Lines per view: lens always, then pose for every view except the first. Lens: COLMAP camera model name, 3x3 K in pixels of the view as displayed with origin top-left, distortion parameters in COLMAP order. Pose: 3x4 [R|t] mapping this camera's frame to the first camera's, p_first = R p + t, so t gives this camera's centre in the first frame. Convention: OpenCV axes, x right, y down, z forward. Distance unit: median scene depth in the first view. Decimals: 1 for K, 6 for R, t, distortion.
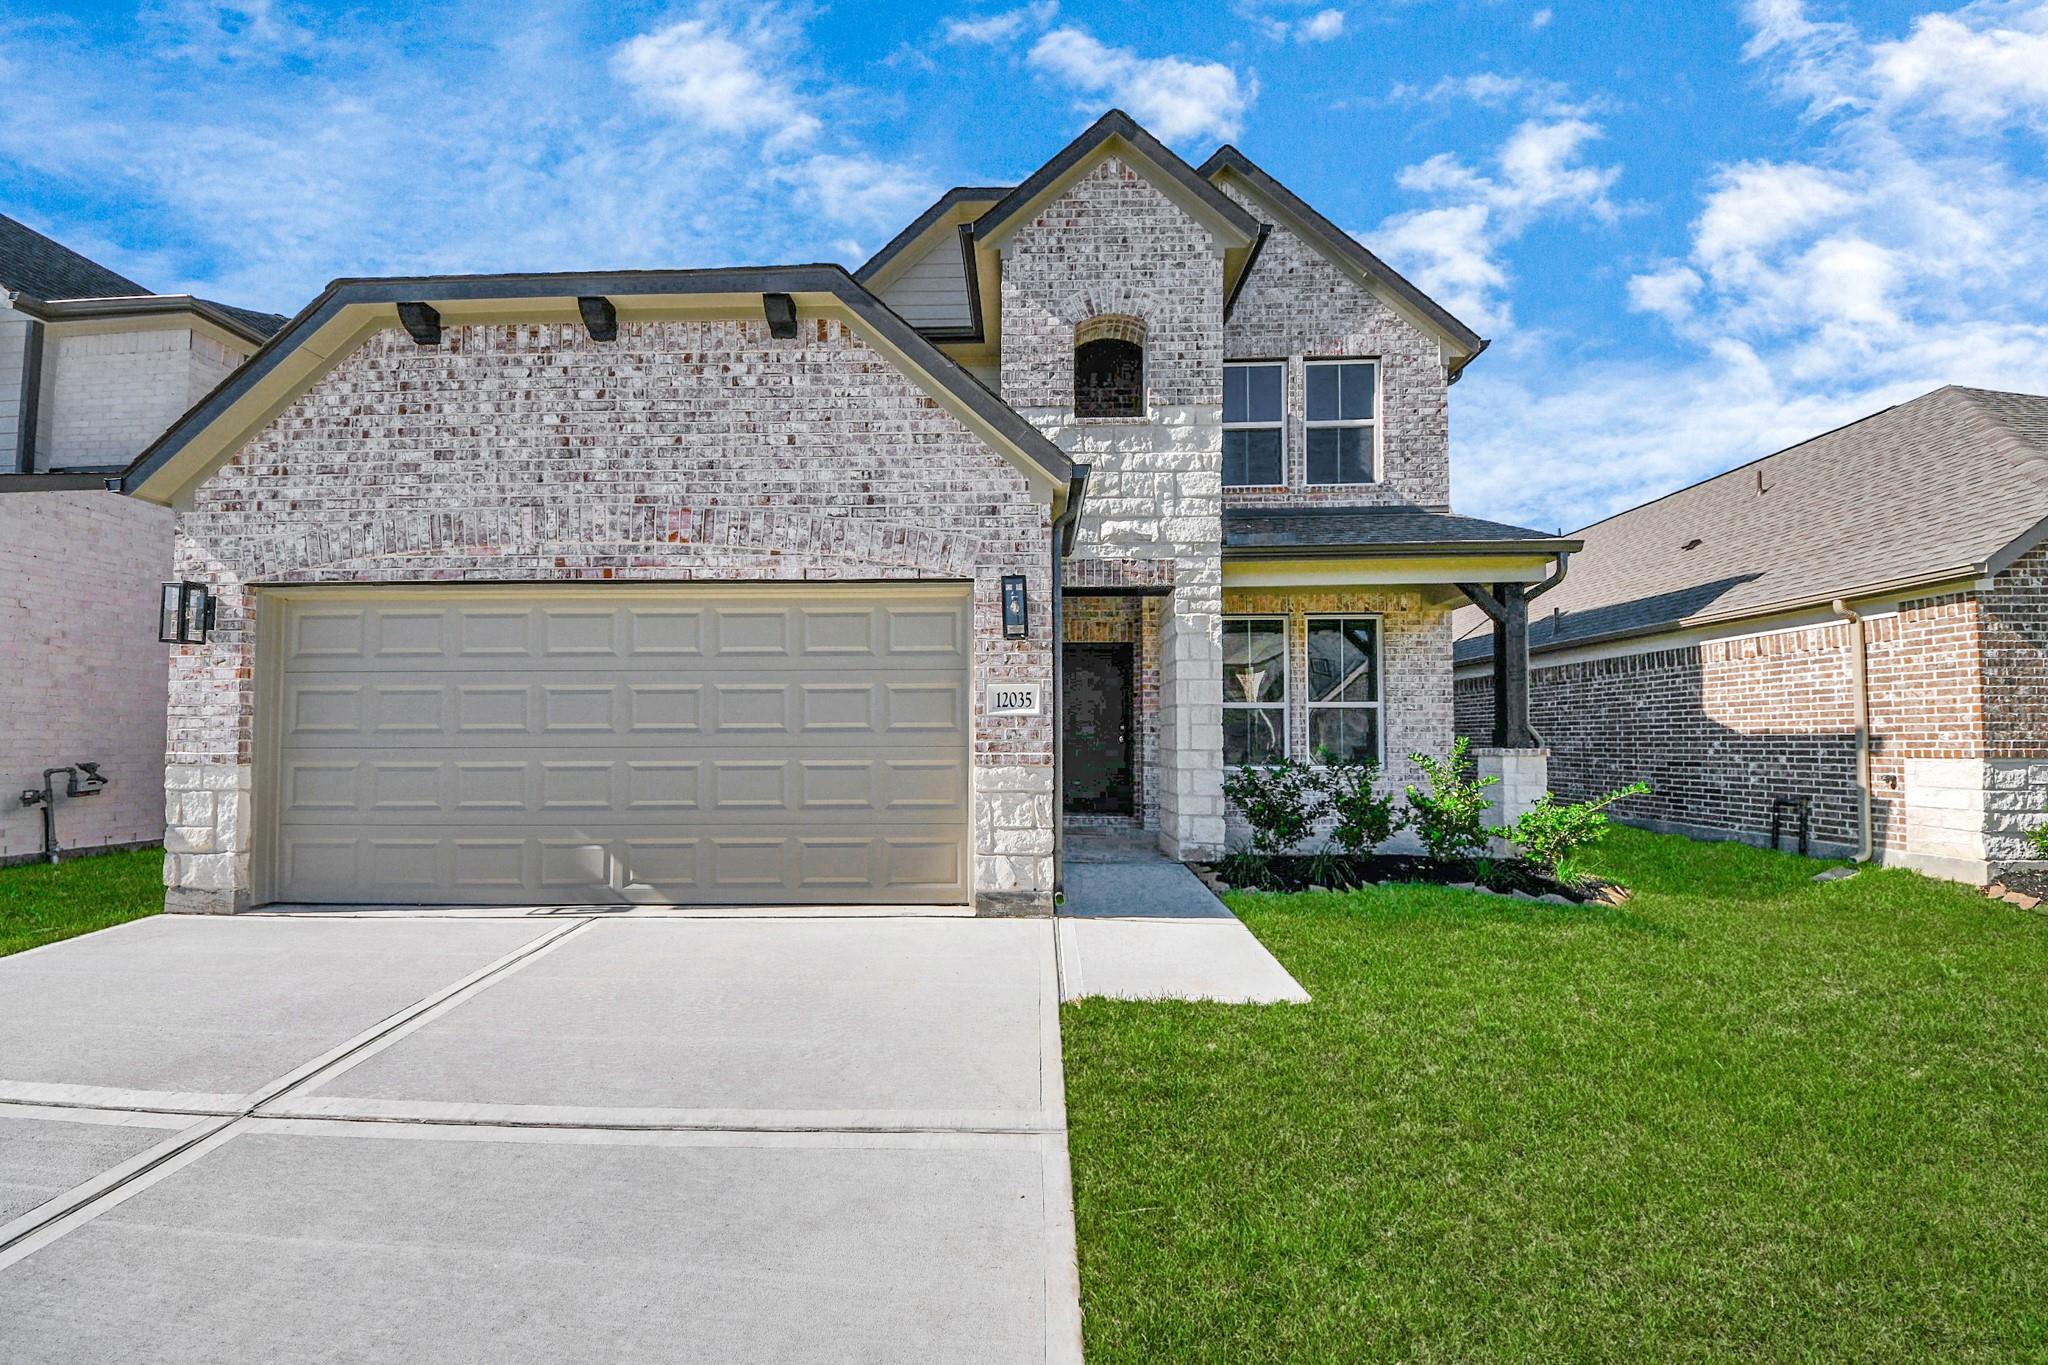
lens RADIAL K [[725.1, 0, 1017.1], [0, 725.1, 735.8], [0, 0, 1]] dist [-0.000752, -0.000014]
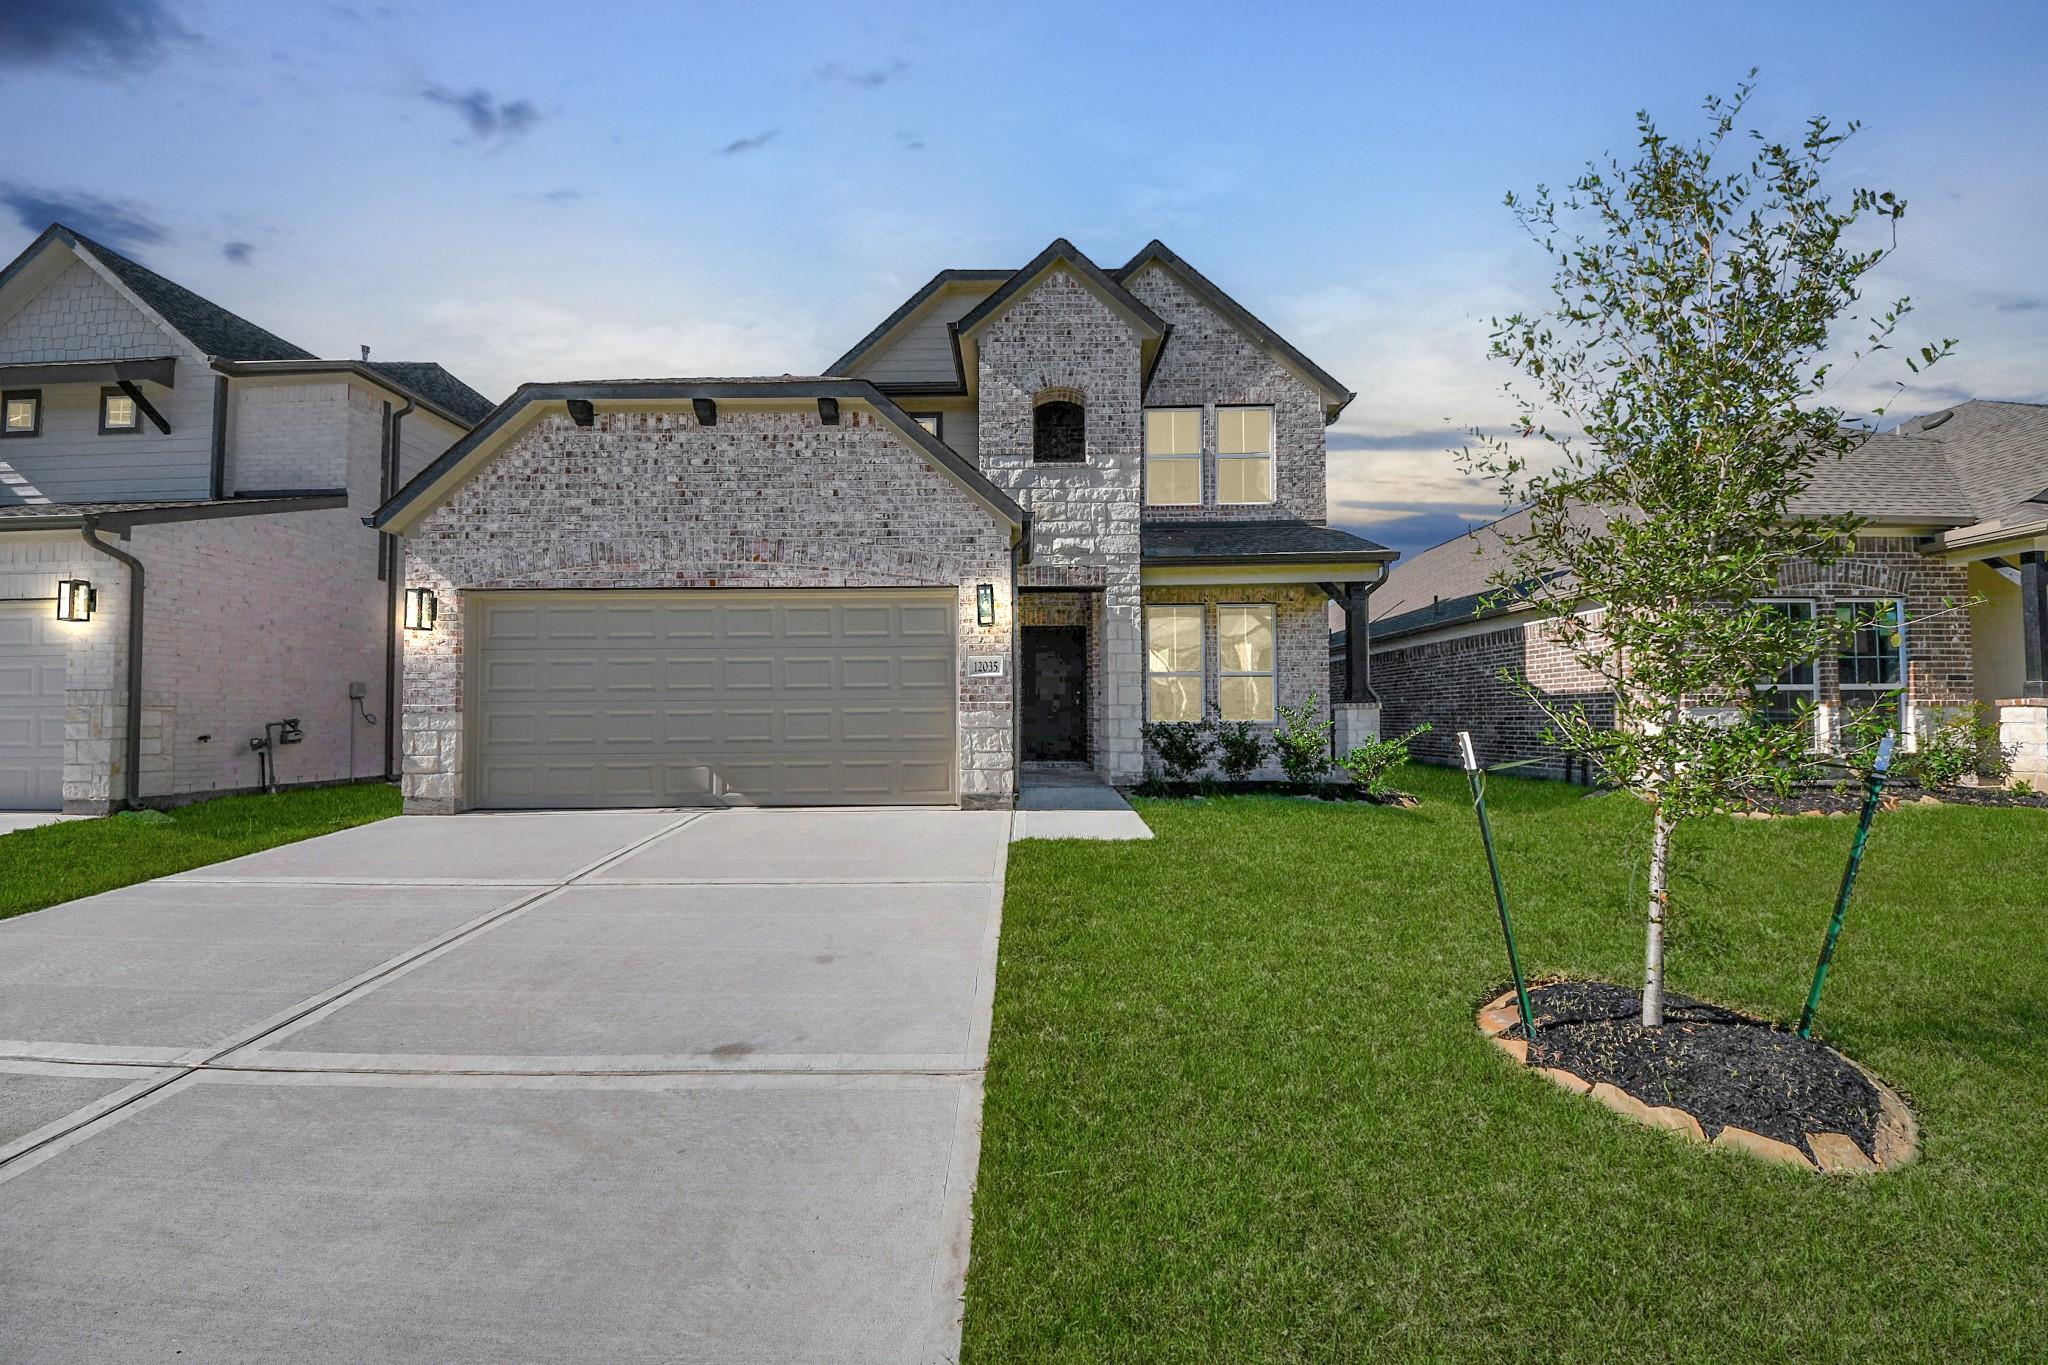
lens RADIAL K [[723.2, 0, 1026.9], [0, 723.2, 714.0], [0, 0, 1]] dist [0.001119, 0.000002]
pose [[0.999680, -0.005240, 0.024734, 0.031818], [0.005240, 0.999986, 0.000077, 0.036250], [-0.024734, 0.000053, 0.999694, -0.368278]]
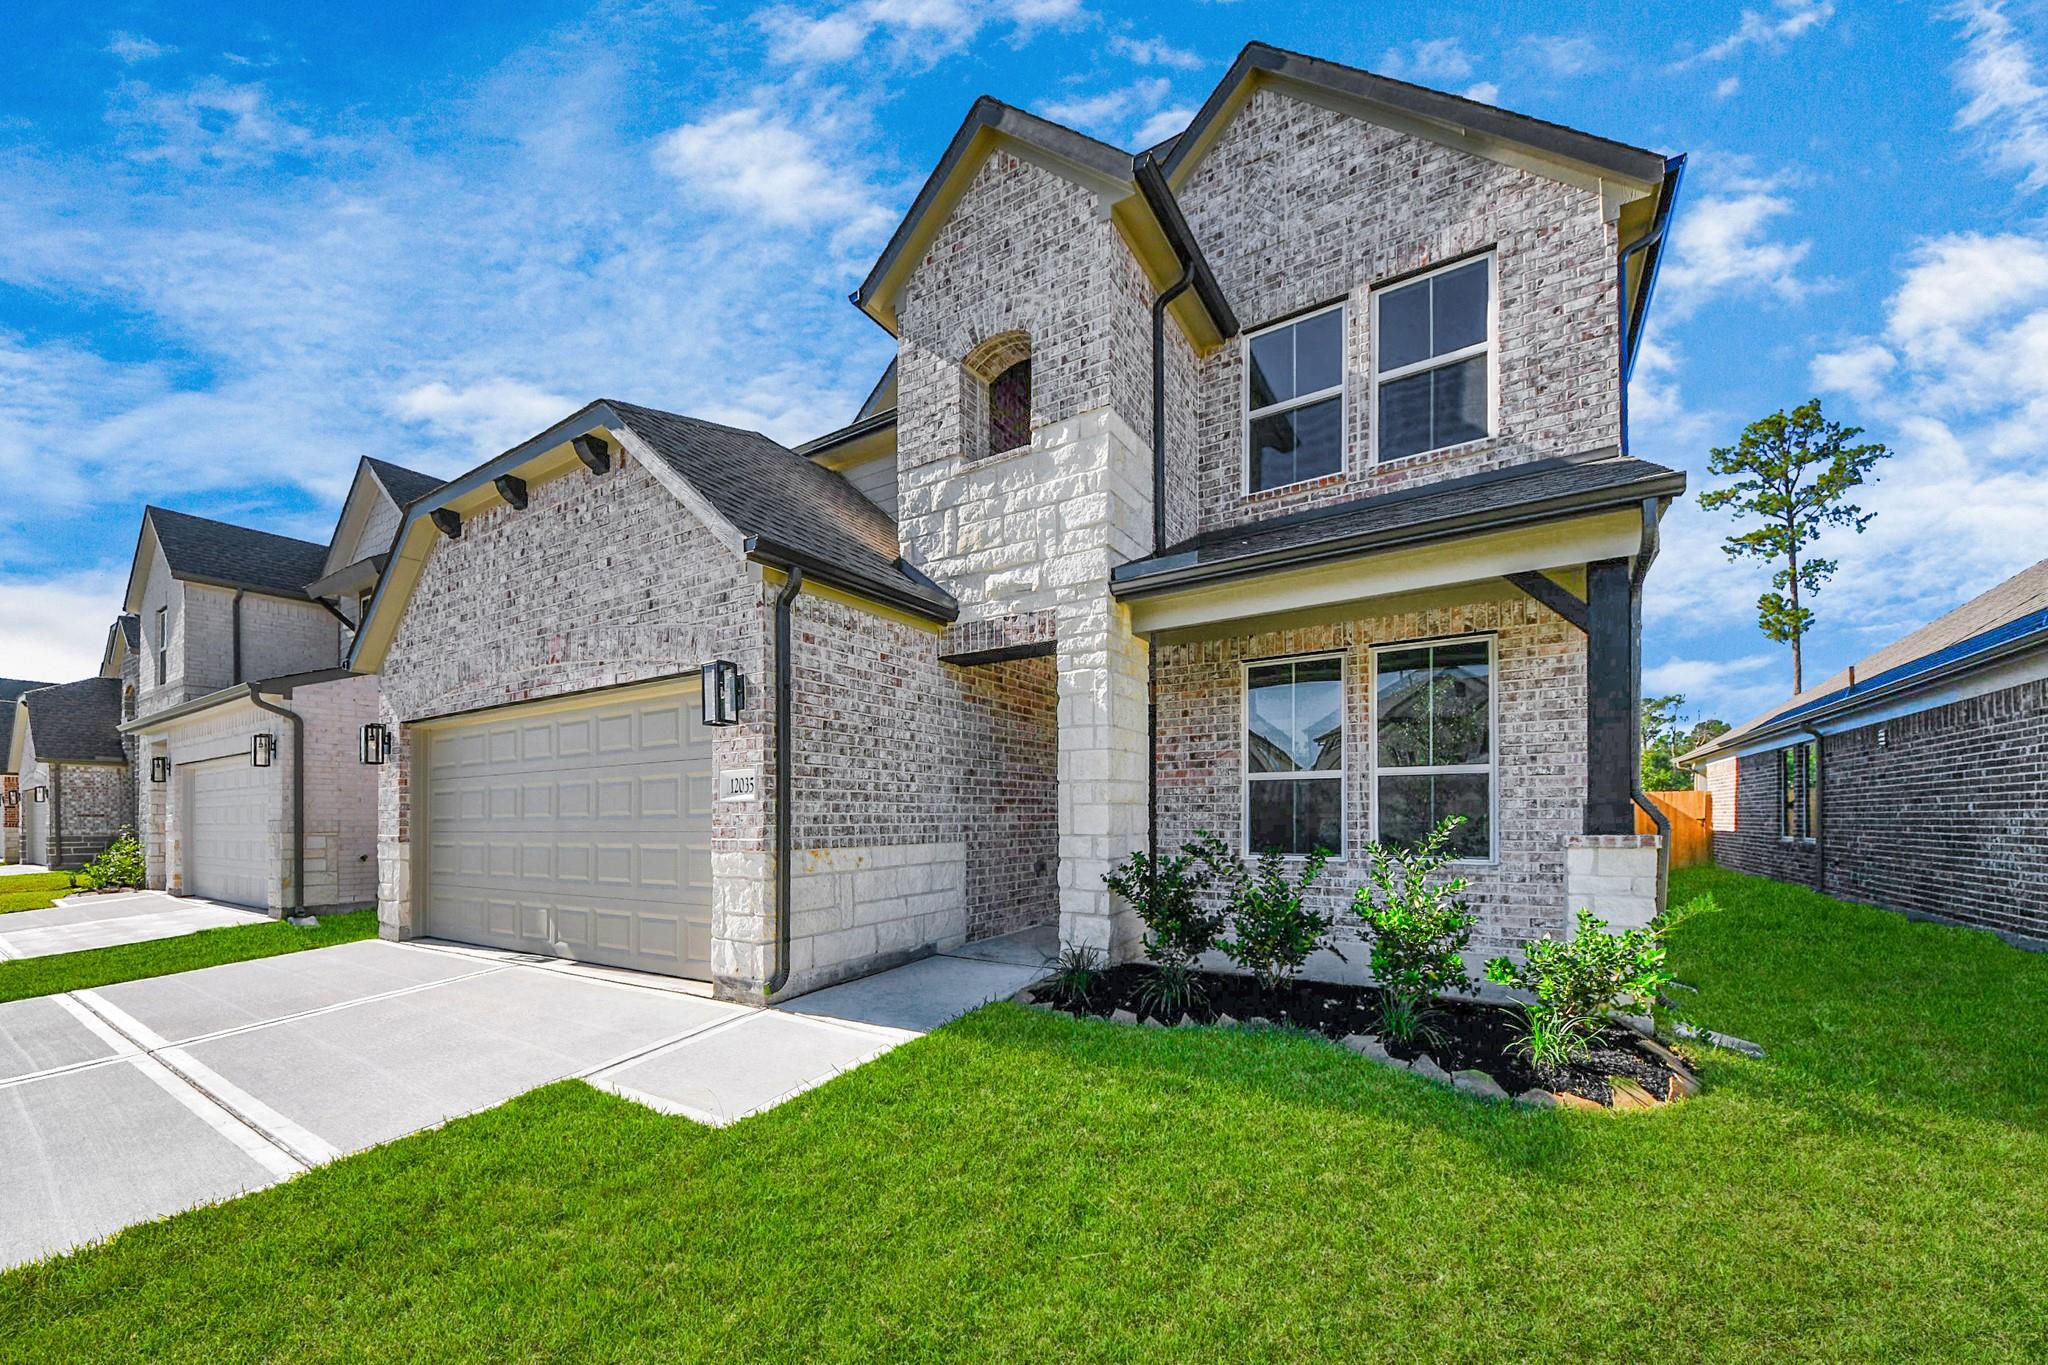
lens RADIAL K [[771.2, 0, 1025.4], [0, 771.2, 824.6], [0, 0, 1]] dist [0.014213, -0.009875]
pose [[0.860692, -0.002145, -0.509121, 0.643622], [0.009250, 0.999892, 0.011425, -0.003239], [0.509042, -0.014543, 0.860619, 0.210044]]
